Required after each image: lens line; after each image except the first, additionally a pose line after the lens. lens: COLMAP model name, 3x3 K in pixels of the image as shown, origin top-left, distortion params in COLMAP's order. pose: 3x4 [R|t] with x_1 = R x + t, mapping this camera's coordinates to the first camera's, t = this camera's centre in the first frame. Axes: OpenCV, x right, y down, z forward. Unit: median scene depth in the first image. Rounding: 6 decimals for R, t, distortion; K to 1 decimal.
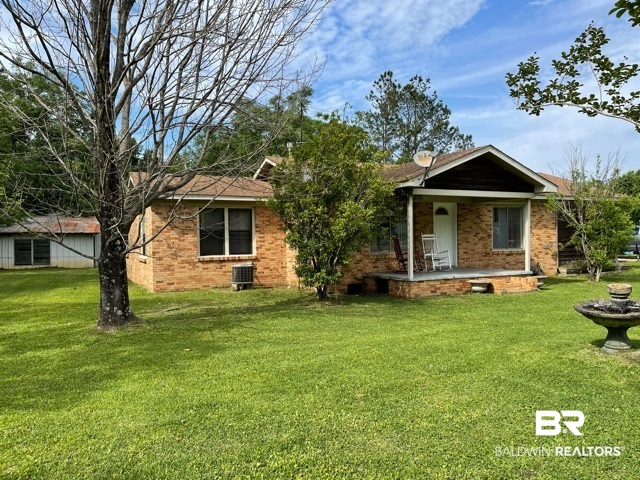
lens RADIAL K [[483.2, 0, 320.0], [0, 483.2, 240.0], [0, 0, 1]] dist [0.078276, -0.118150]
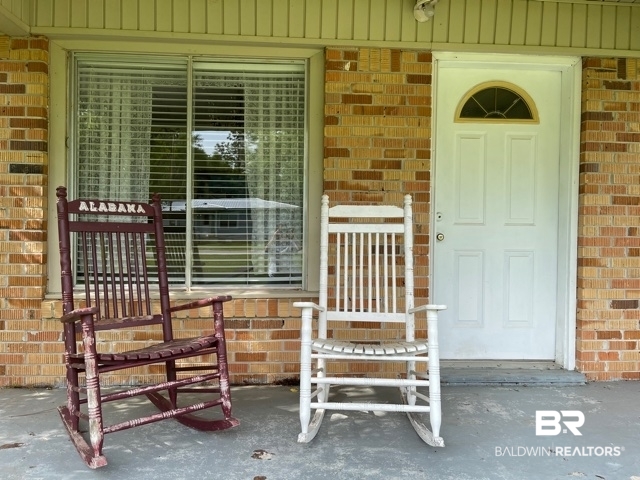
lens RADIAL K [[483.2, 0, 320.0], [0, 483.2, 240.0], [0, 0, 1]] dist [0.078276, -0.118150]
pose [[0.918685, 0.031133, -0.393761, 0.322389], [-0.026301, 0.999498, 0.017664, -0.001363], [0.394114, -0.005871, 0.919043, 0.938028]]
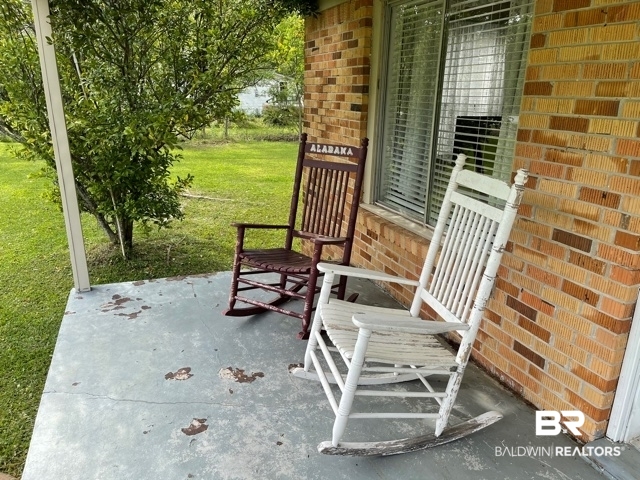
lens RADIAL K [[483.2, 0, 320.0], [0, 483.2, 240.0], [0, 0, 1]] dist [0.078276, -0.118150]
pose [[-0.105365, 0.300100, -0.948071, 0.418836], [-0.026713, 0.952180, 0.304369, -0.040041], [0.994075, 0.057395, -0.092310, 1.104839]]
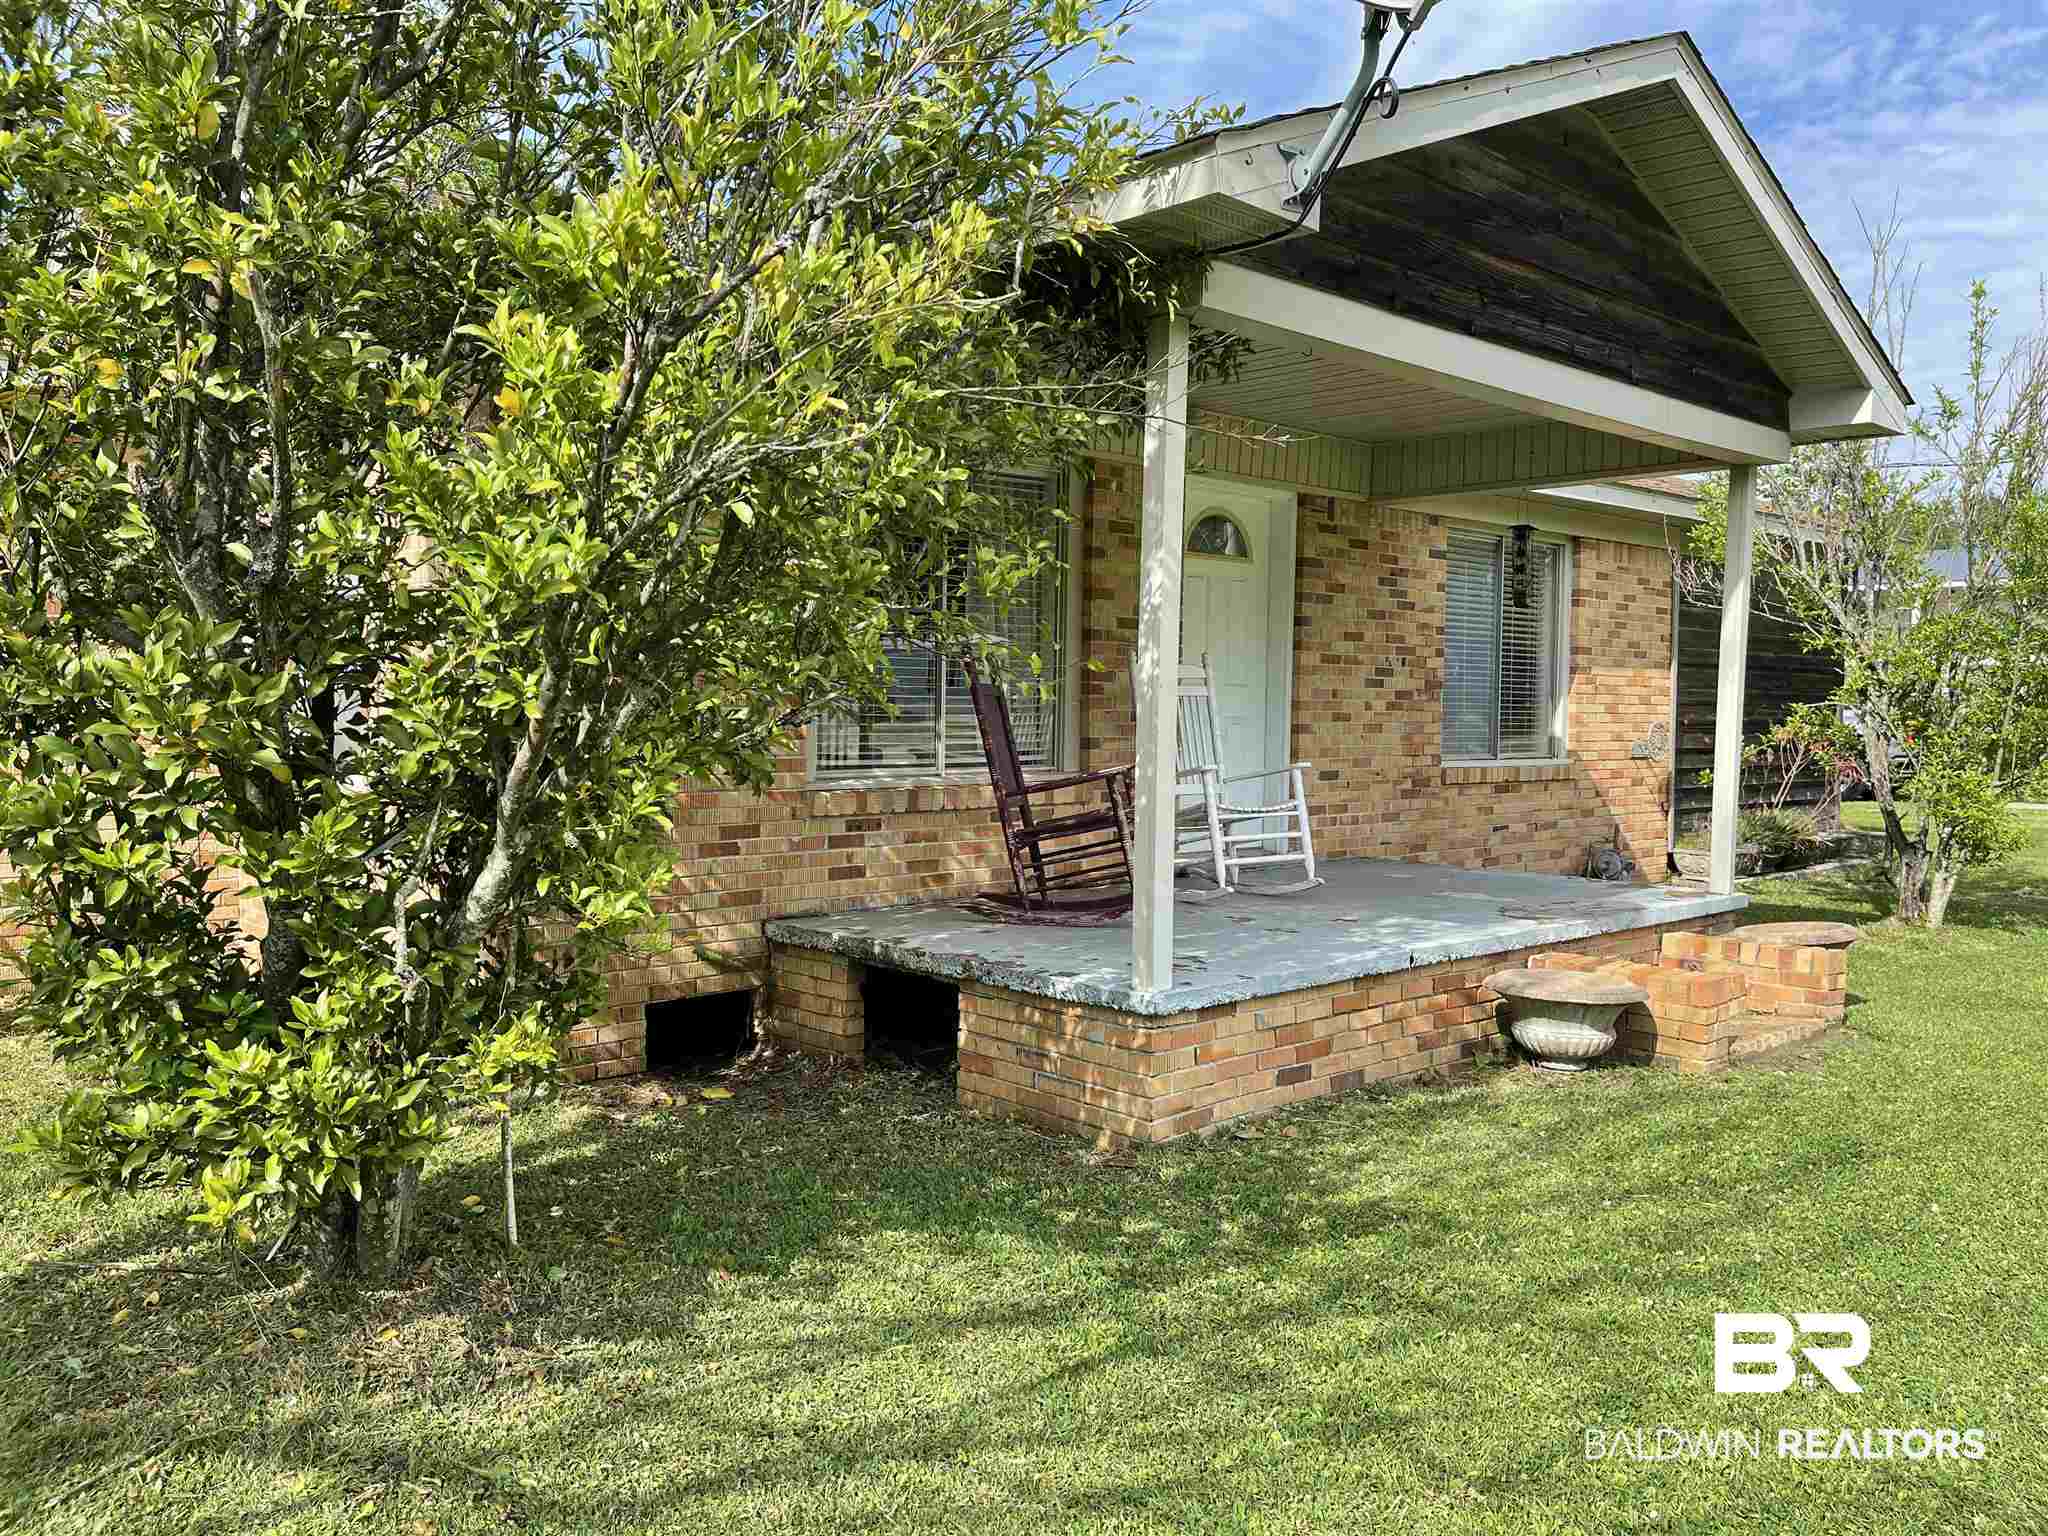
lens RADIAL K [[1546.3, 0, 1024.0], [0, 1546.3, 768.0], [0, 0, 1]] dist [0.078276, -0.118150]
pose [[0.961462, 0.013864, 0.274589, 0.040611], [-0.024292, 0.999106, 0.034612, 0.007283], [-0.273863, -0.039949, 0.960939, 0.588732]]
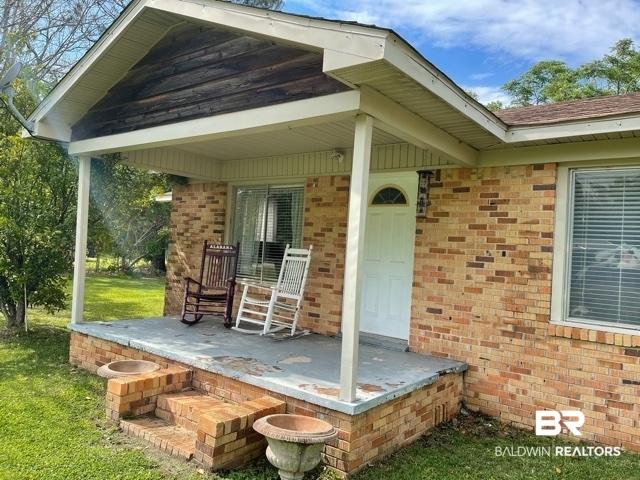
lens RADIAL K [[483.2, 0, 320.0], [0, 483.2, 240.0], [0, 0, 1]] dist [0.078276, -0.118150]
pose [[0.426810, 0.016718, -0.904187, 0.709767], [-0.072528, 0.997241, -0.015797, -0.016196], [0.901428, 0.072321, 0.426845, 0.951678]]
